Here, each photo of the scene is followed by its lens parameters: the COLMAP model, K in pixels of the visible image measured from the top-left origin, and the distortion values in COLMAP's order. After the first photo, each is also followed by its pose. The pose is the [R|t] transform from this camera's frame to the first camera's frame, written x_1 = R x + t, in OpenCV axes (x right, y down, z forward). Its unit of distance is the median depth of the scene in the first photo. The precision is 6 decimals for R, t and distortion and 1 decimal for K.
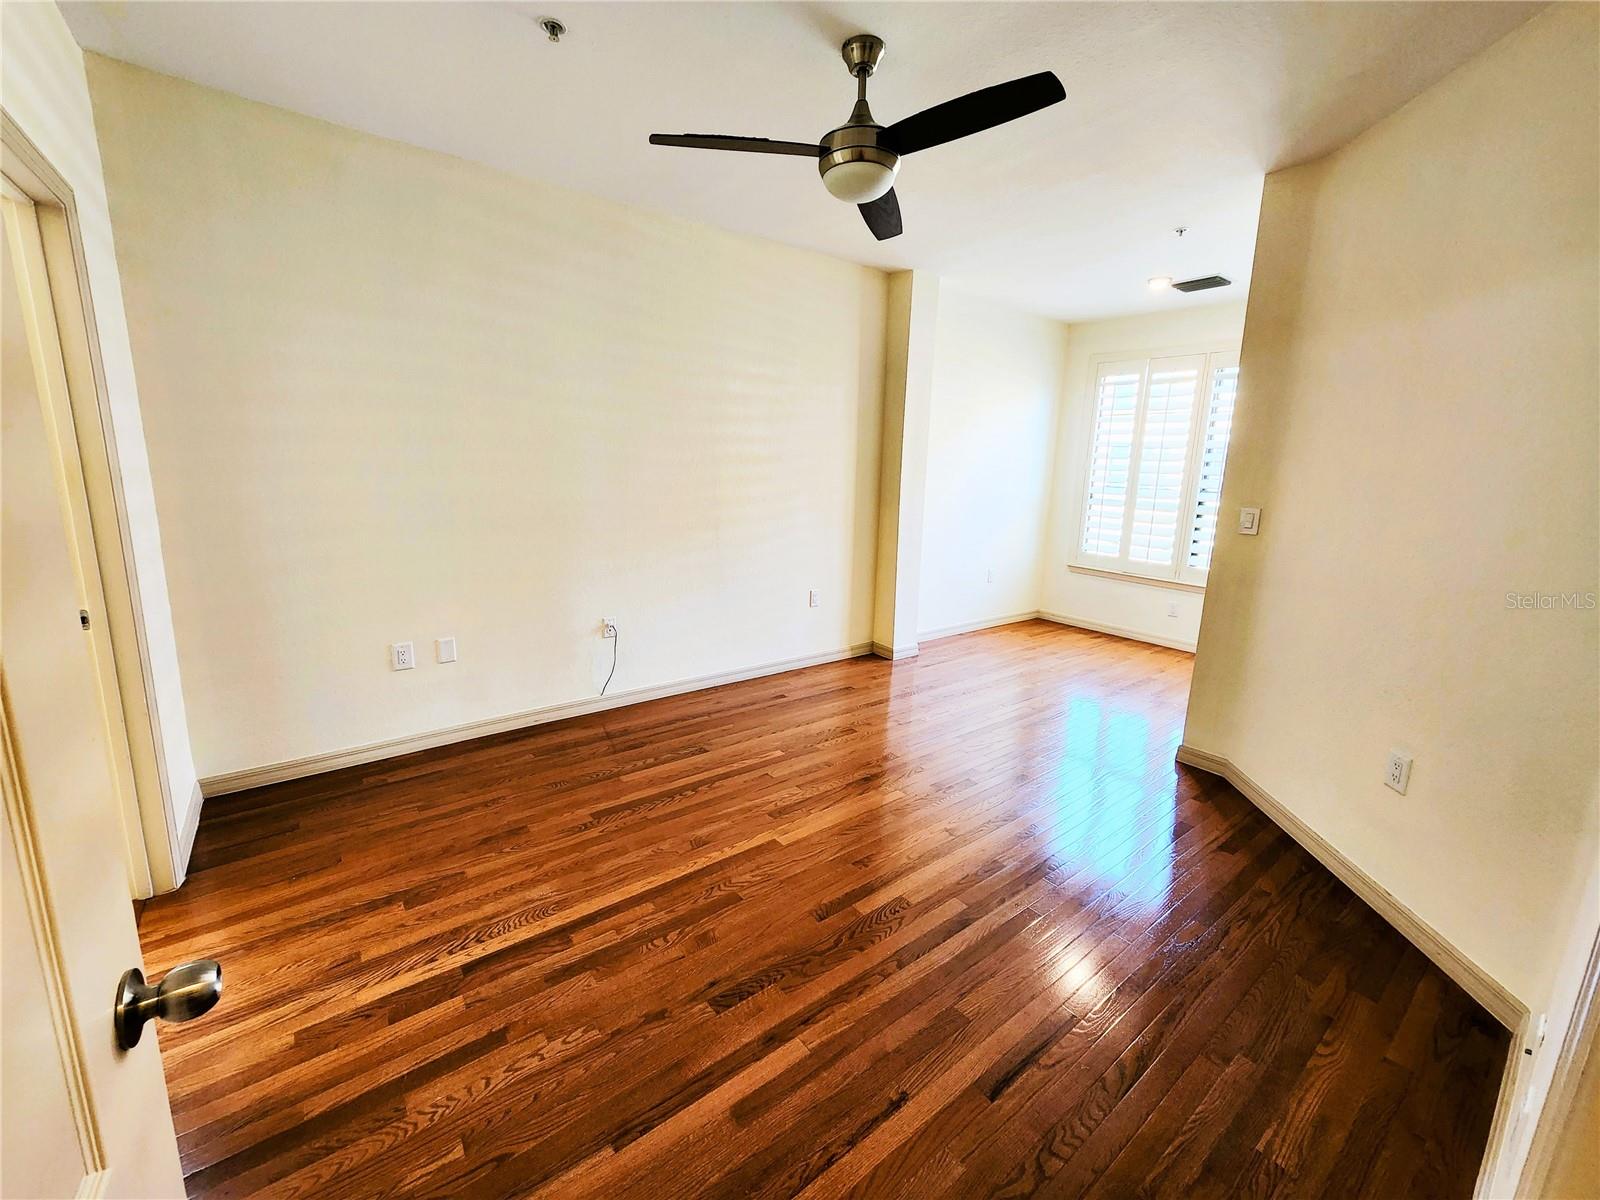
lens RADIAL K [[651.5, 0, 798.0], [0, 651.5, 595.3], [0, 0, 1]] dist [-0.001376, 0.000260]
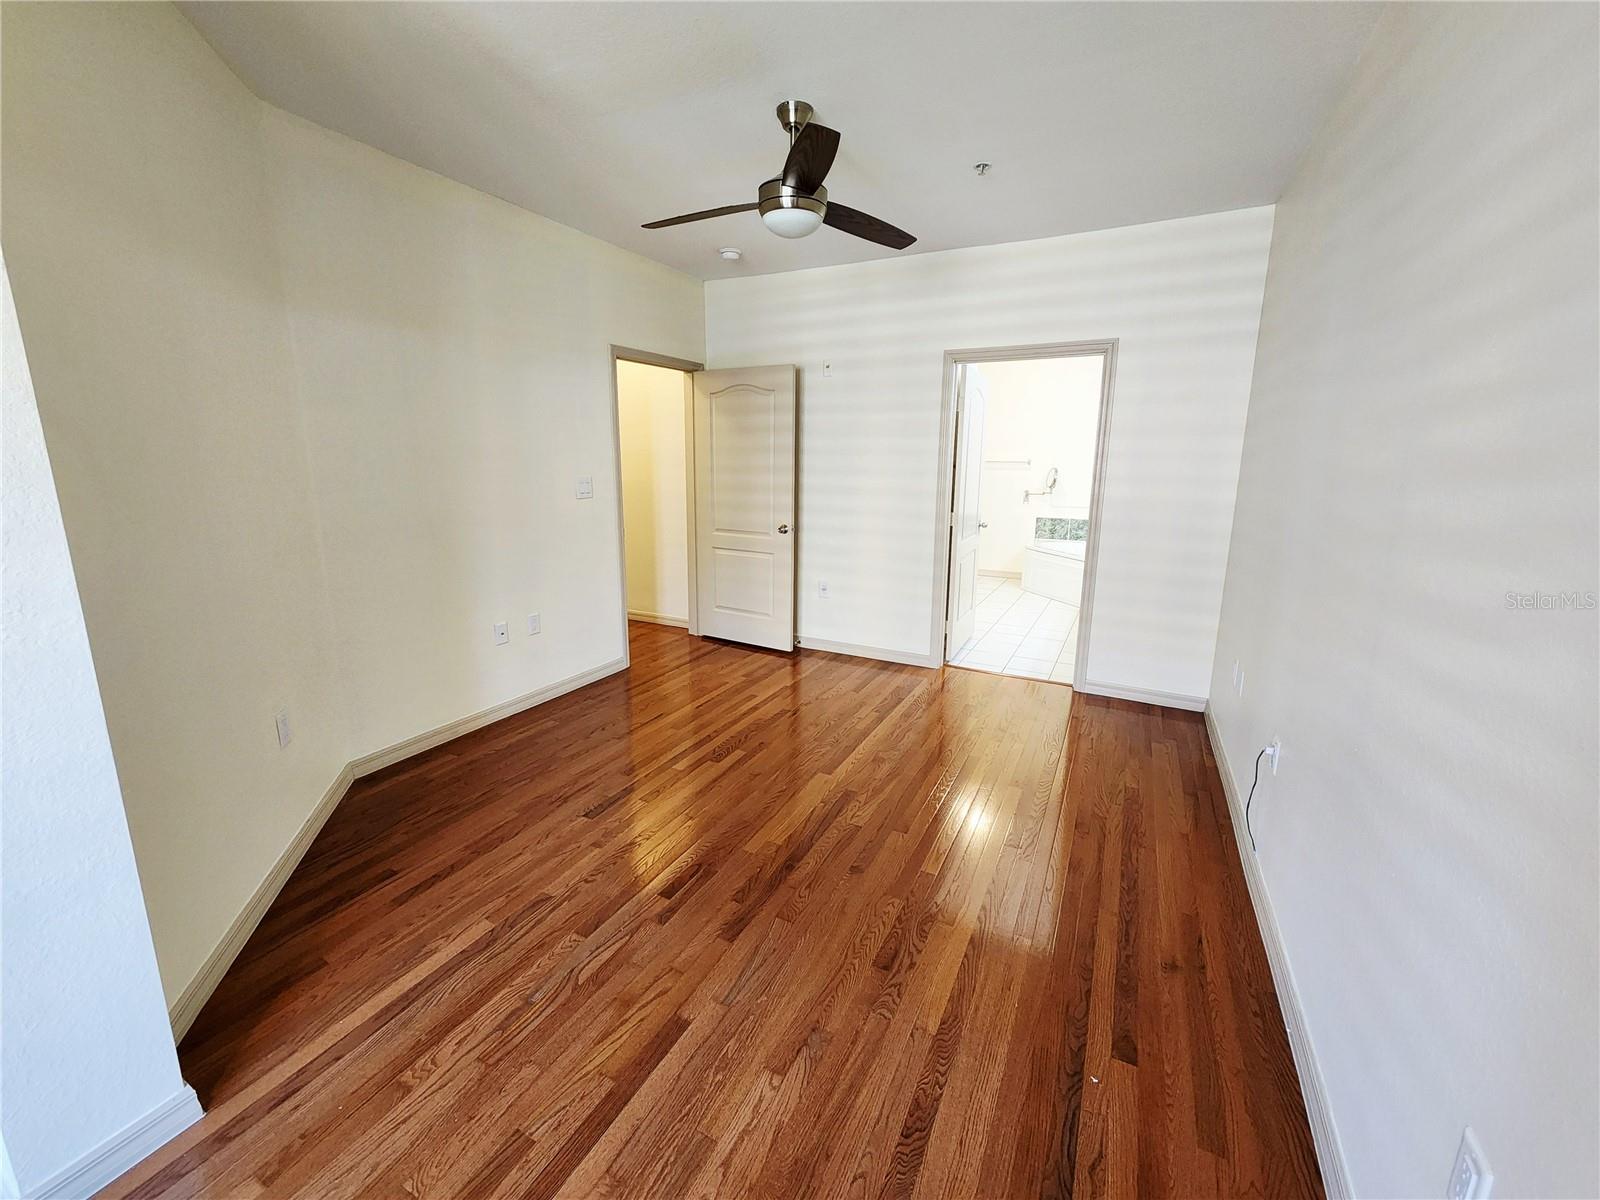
lens RADIAL K [[651.5, 0, 798.0], [0, 651.5, 590.0], [0, 0, 1]] dist [-0.001376, 0.000260]
pose [[-0.907916, 0.047741, -0.416424, 0.553474], [-0.116442, 0.925659, 0.359996, -0.405125], [0.402653, 0.375336, -0.834861, 2.045720]]
